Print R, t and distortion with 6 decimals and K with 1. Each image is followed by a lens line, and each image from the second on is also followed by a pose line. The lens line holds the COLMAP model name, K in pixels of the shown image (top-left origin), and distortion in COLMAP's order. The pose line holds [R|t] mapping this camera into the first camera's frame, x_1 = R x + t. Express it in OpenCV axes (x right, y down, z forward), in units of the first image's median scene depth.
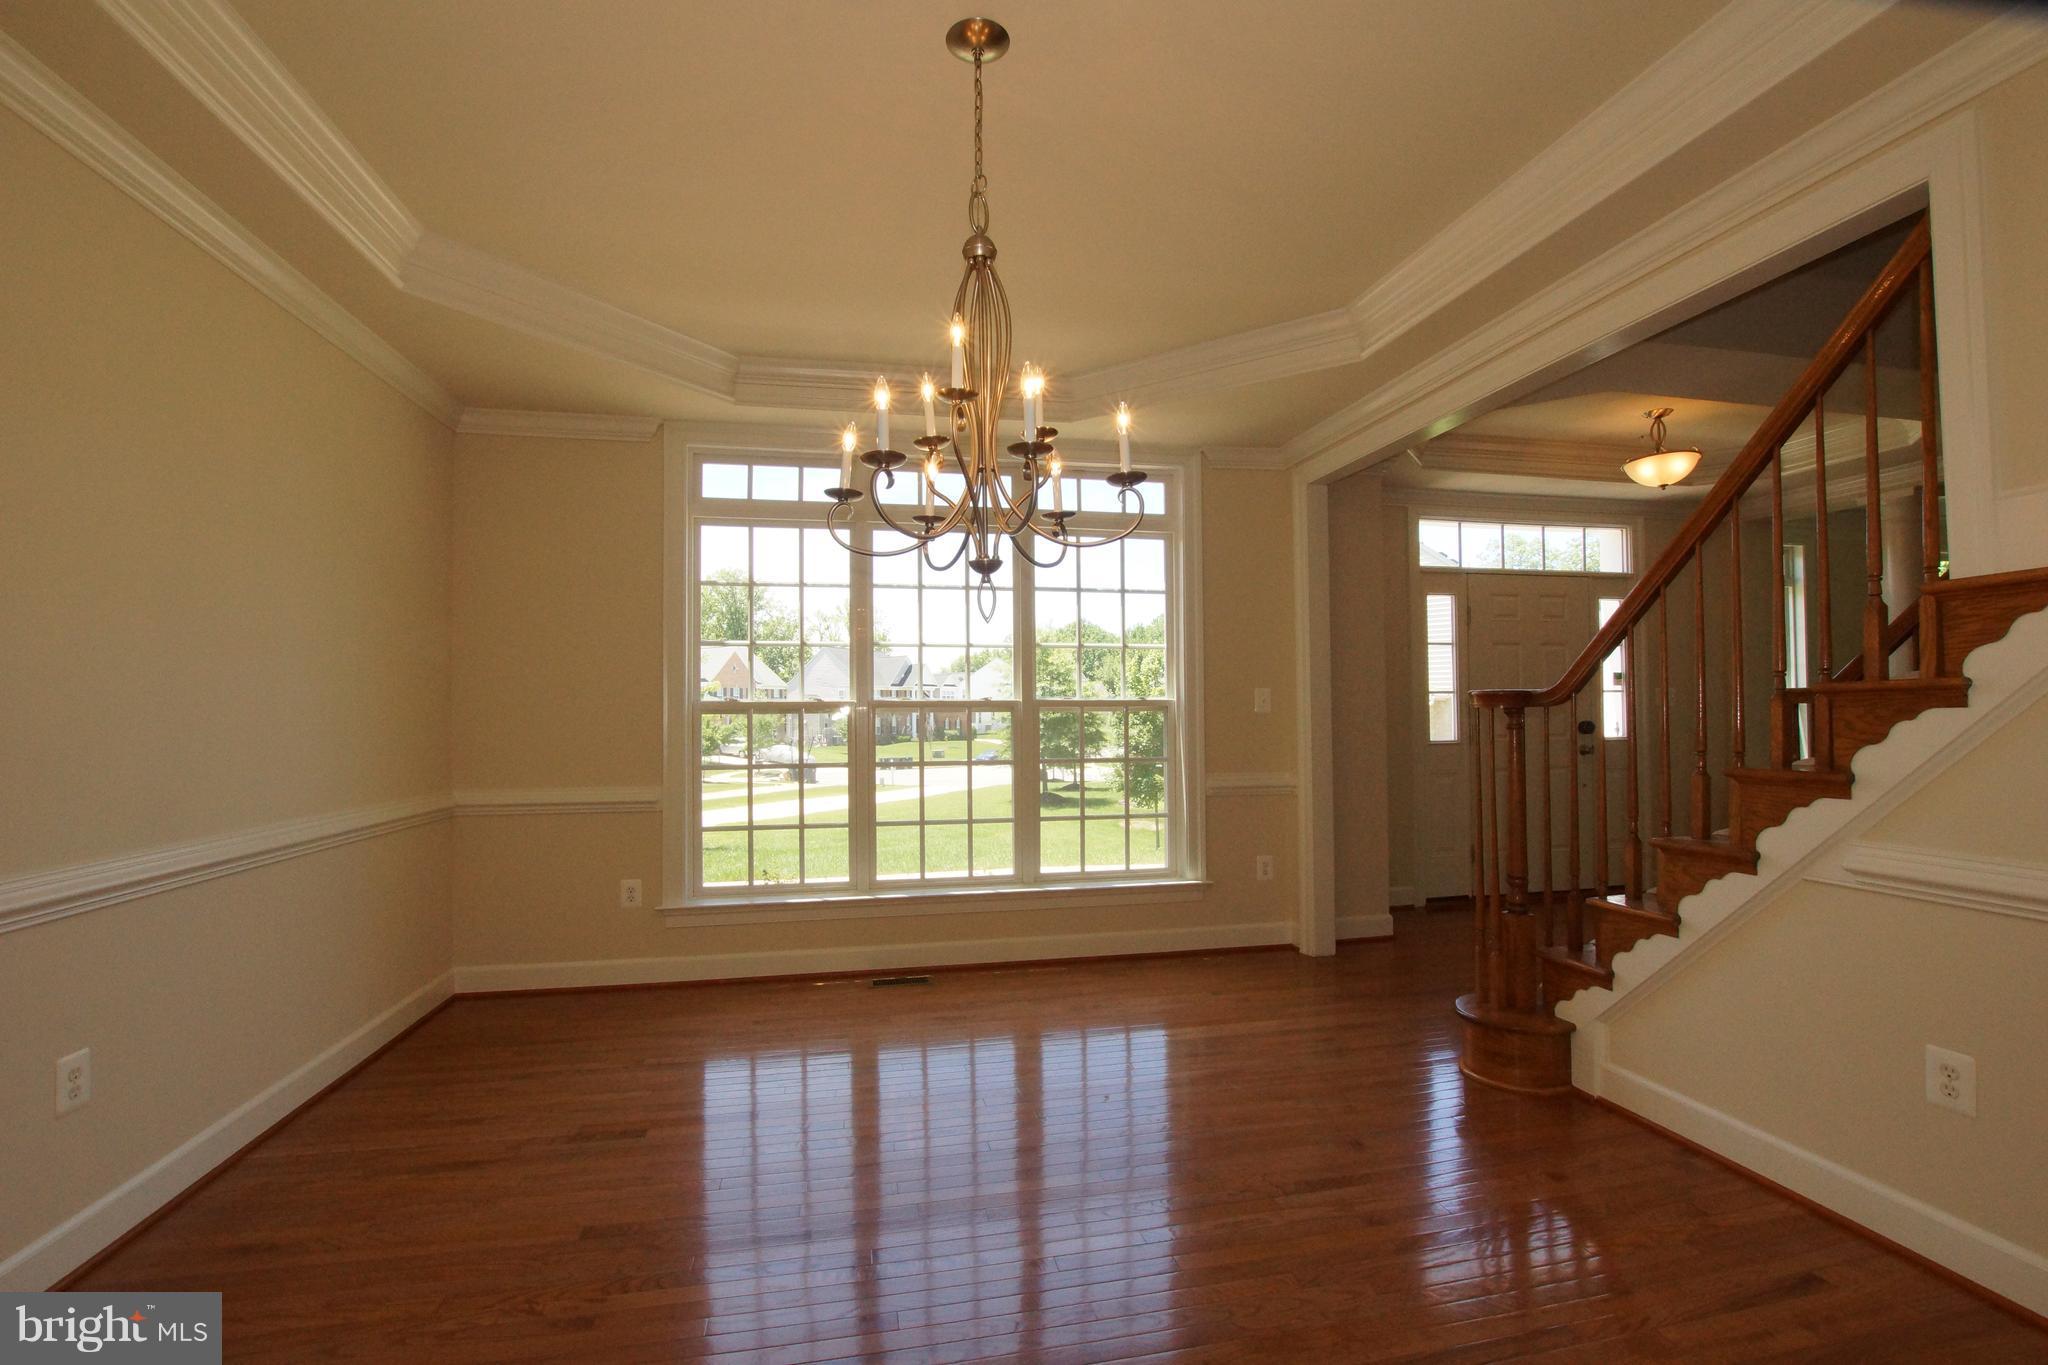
lens RADIAL K [[901.9, 0, 1023.3], [0, 901.9, 695.6], [0, 0, 1]] dist [-0.025596, -0.000034]
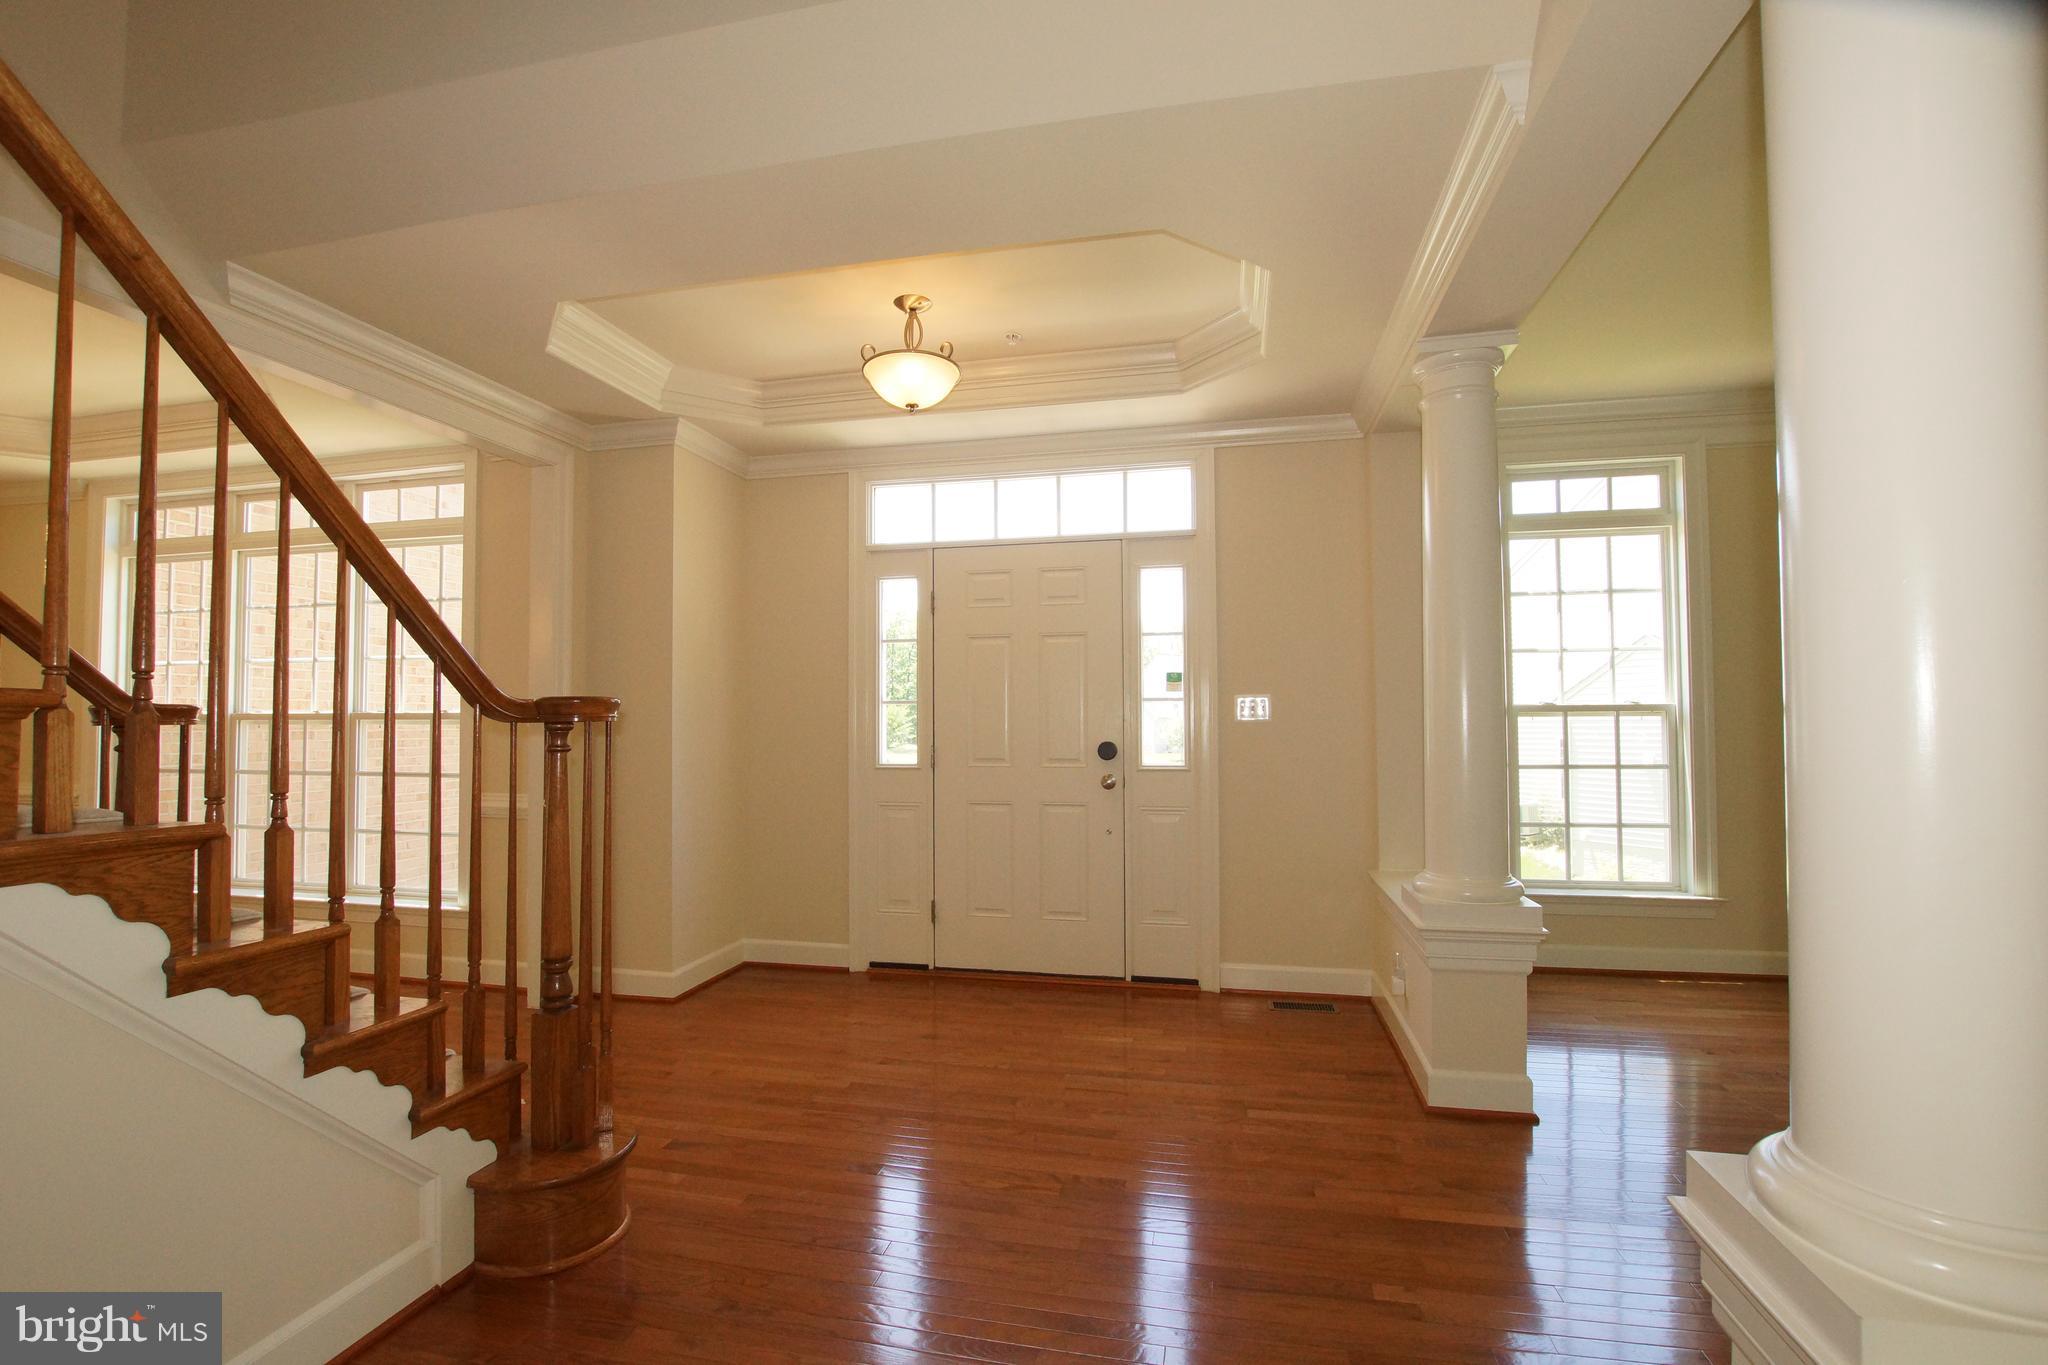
lens RADIAL K [[887.7, 0, 1024.0], [0, 887.7, 682.5], [0, 0, 1]] dist [-0.001451, -0.000220]
pose [[0.922951, -0.012344, -0.384719, 0.857232], [0.004768, 0.999776, -0.020640, -0.003615], [0.384888, 0.017215, 0.922803, 0.315604]]
